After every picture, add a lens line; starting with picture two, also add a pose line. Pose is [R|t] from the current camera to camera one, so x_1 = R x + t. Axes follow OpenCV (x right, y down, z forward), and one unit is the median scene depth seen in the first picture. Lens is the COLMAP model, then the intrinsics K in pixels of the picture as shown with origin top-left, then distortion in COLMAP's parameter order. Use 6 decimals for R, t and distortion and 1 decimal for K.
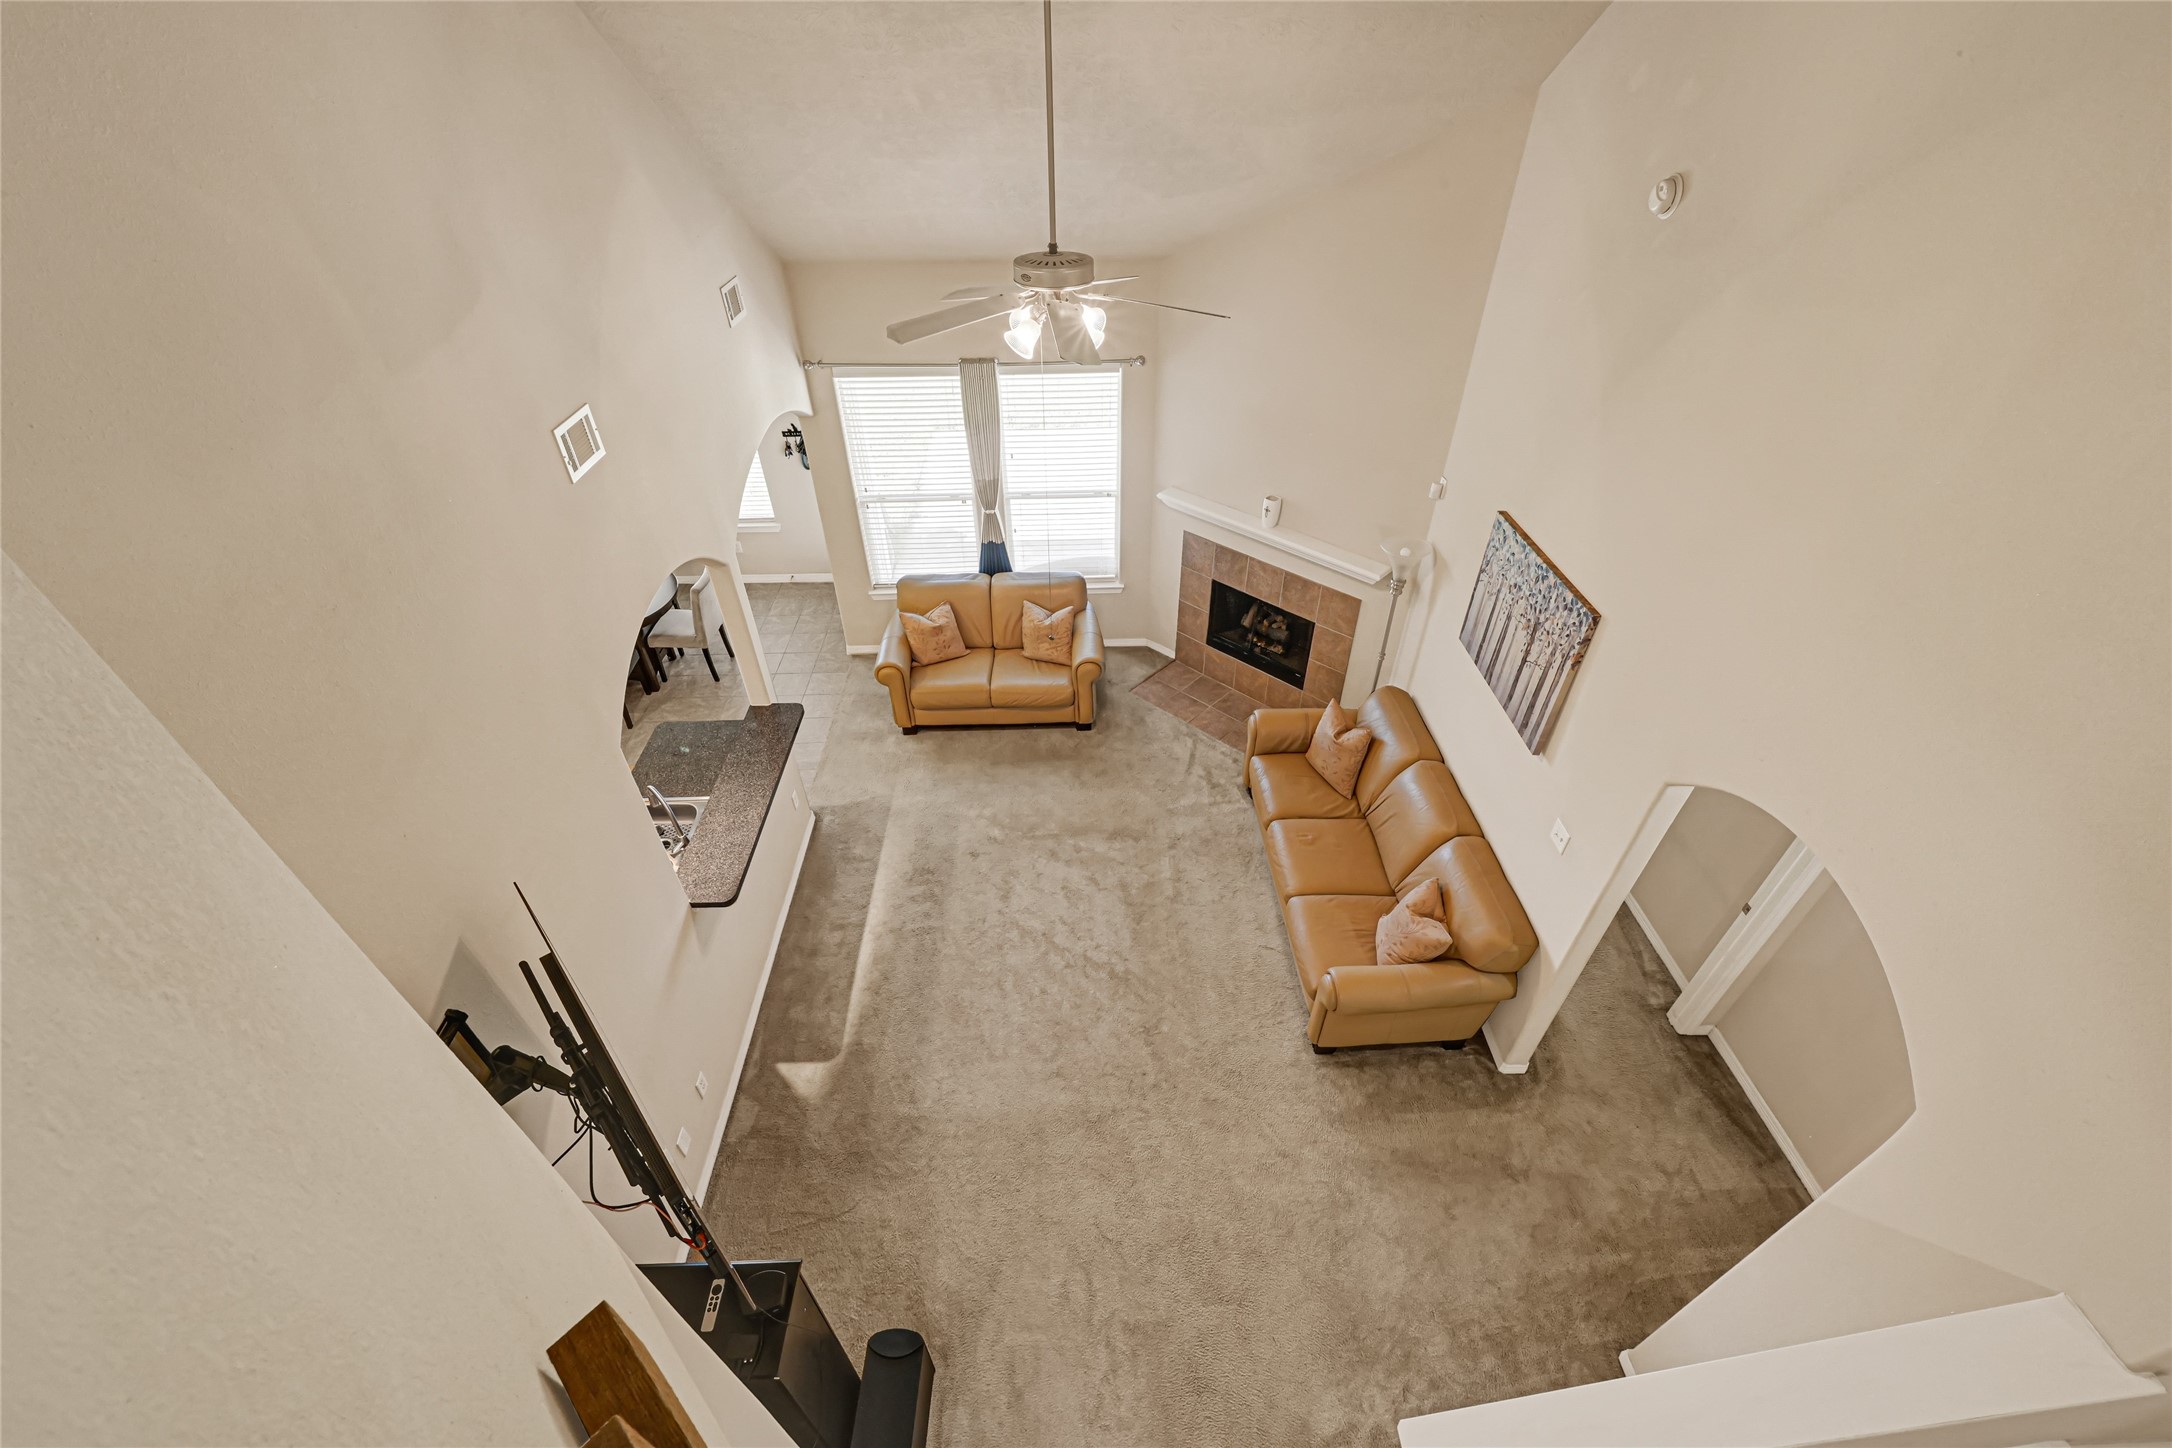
lens RADIAL K [[878.6, 0, 1091.6], [0, 878.6, 729.8], [0, 0, 1]] dist [0.001133, 0.000286]
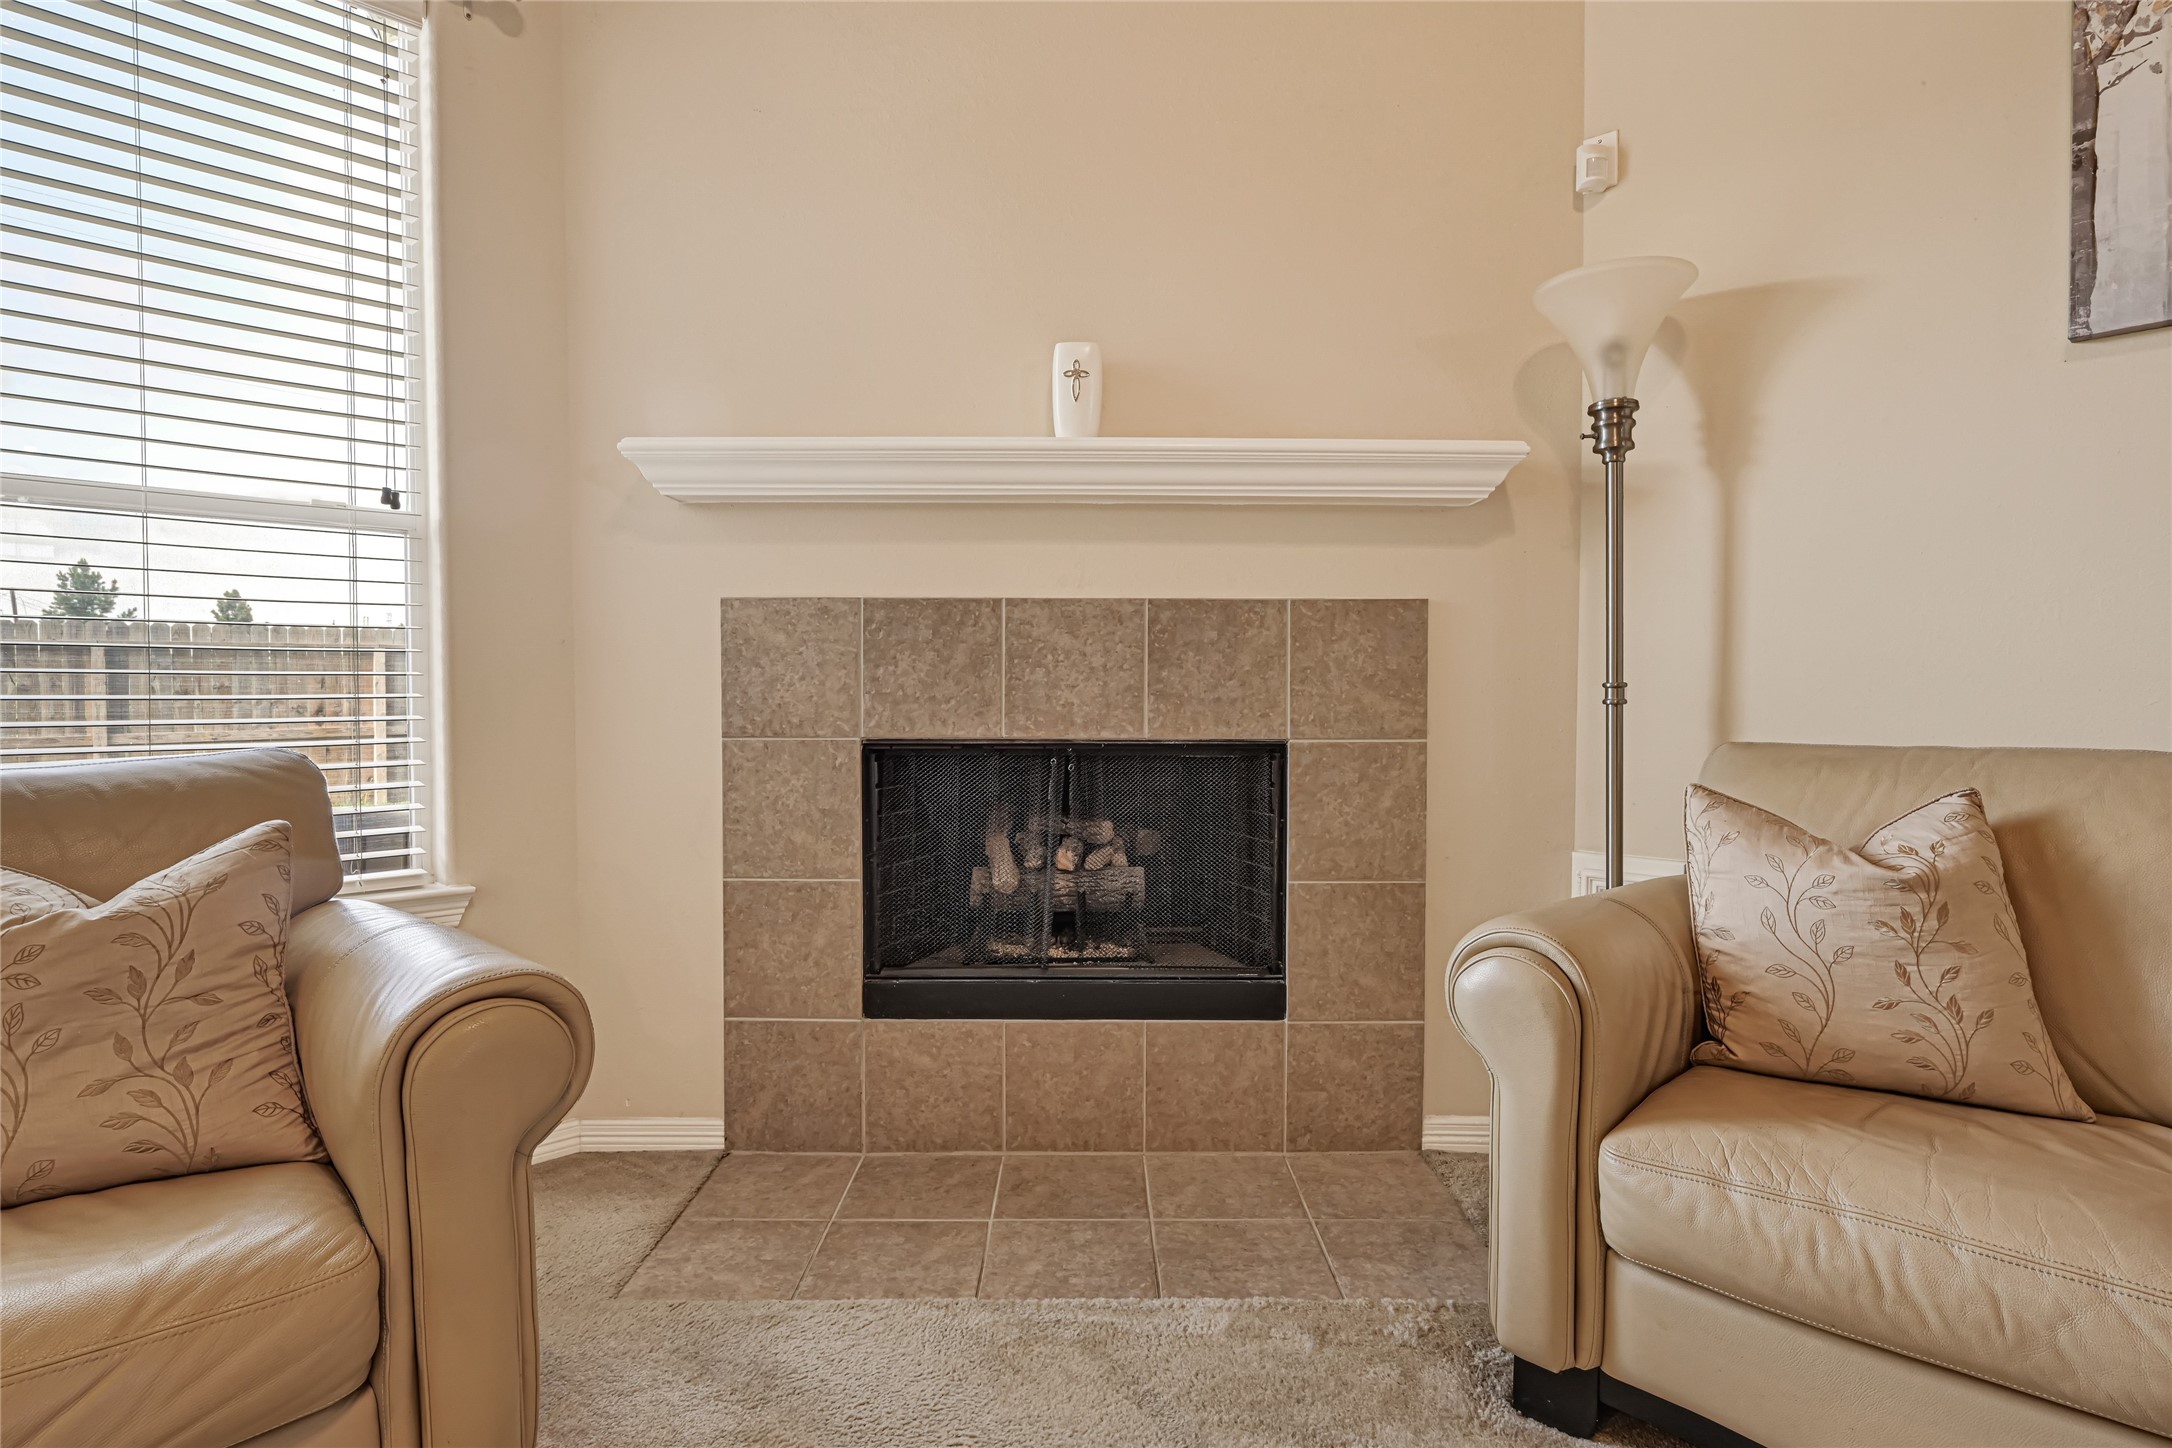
lens RADIAL K [[1128.6, 0, 1086.0], [0, 1128.6, 724.0], [0, 0, 1]] dist [0.000960, 0.000558]
pose [[0.732204, -0.011713, 0.680984, -0.062409], [0.430266, 0.783023, -0.449161, 0.018864], [-0.527966, 0.621882, 0.578373, 0.840036]]
